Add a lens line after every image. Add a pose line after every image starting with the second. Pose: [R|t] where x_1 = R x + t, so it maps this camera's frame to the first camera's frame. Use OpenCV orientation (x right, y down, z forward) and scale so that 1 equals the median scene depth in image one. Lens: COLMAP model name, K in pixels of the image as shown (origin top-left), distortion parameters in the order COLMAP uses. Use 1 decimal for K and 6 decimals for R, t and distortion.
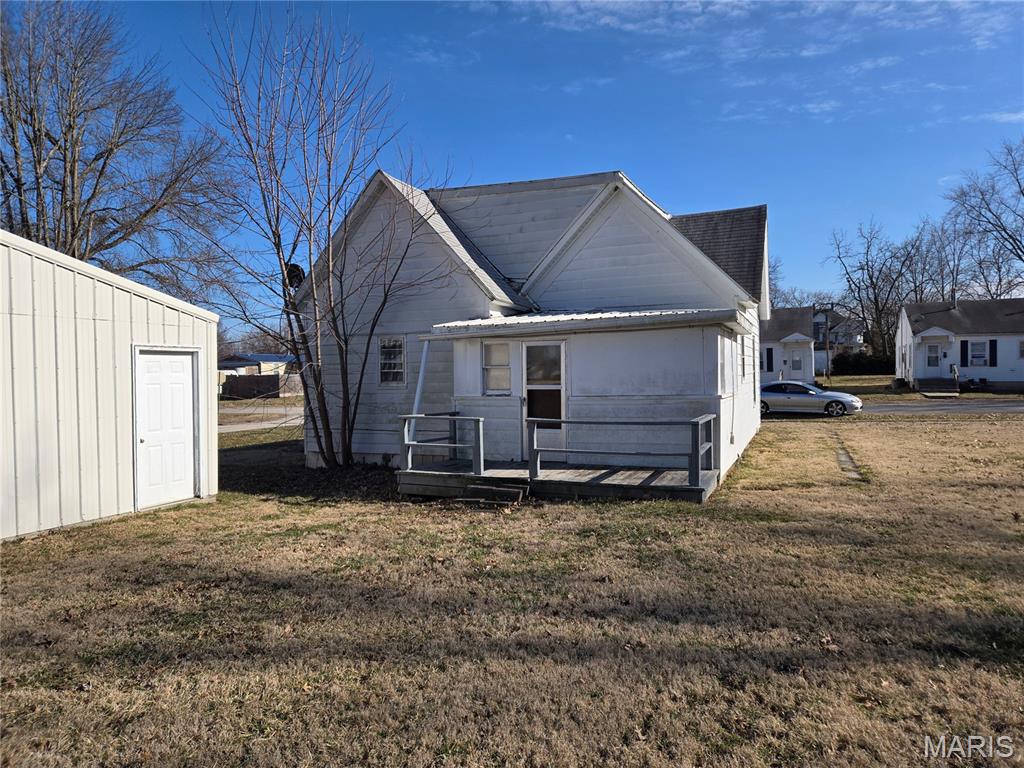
lens RADIAL K [[674.1, 0, 511.1], [0, 674.1, 378.8], [0, 0, 1]] dist [0.075935, -0.059799]
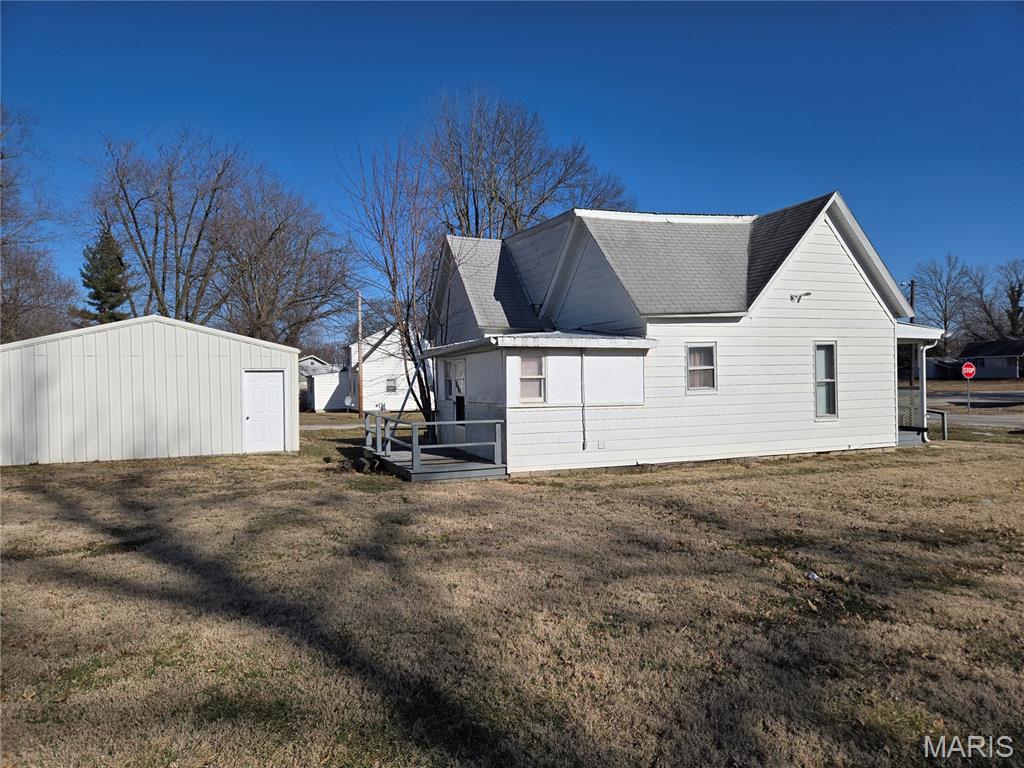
lens RADIAL K [[674.1, 0, 511.1], [0, 674.1, 378.8], [0, 0, 1]] dist [0.075935, -0.059799]
pose [[0.723865, 0.004624, -0.689927, 1.272070], [-0.000717, 0.999982, 0.005951, -0.029655], [0.689942, -0.003813, 0.723855, 0.113117]]
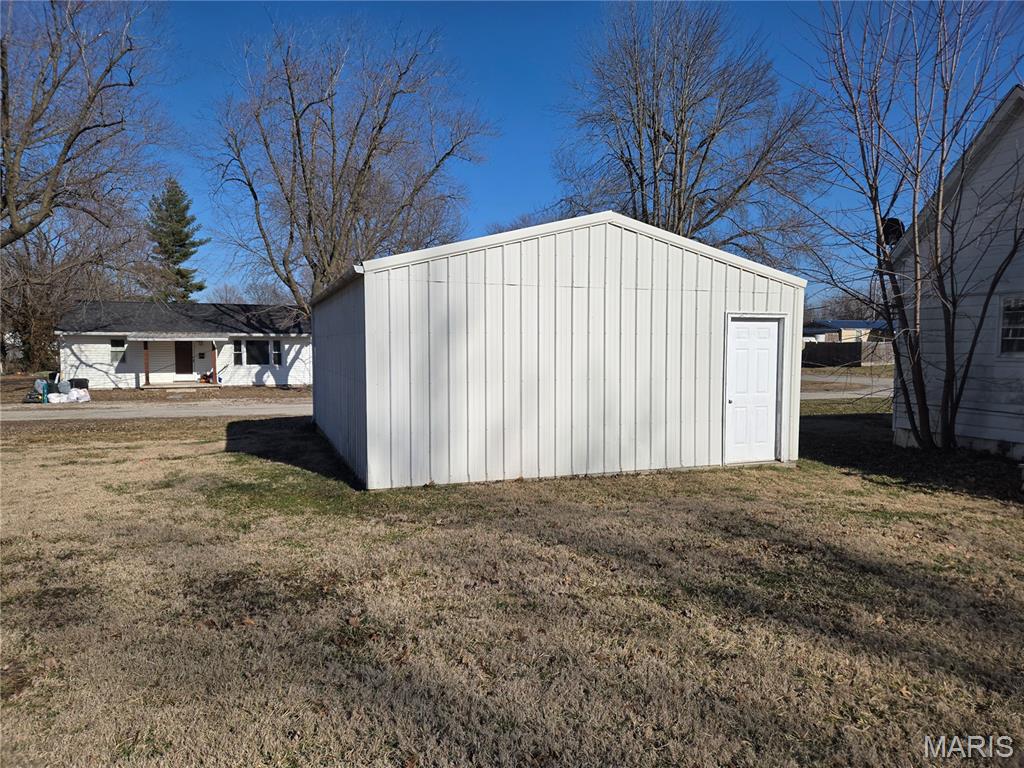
lens RADIAL K [[674.1, 0, 511.1], [0, 674.1, 378.8], [0, 0, 1]] dist [0.075935, -0.059799]
pose [[0.695703, 0.051888, -0.716453, -0.012630], [-0.017055, 0.998300, 0.055738, 0.000926], [0.718127, -0.026558, 0.695405, 0.006916]]
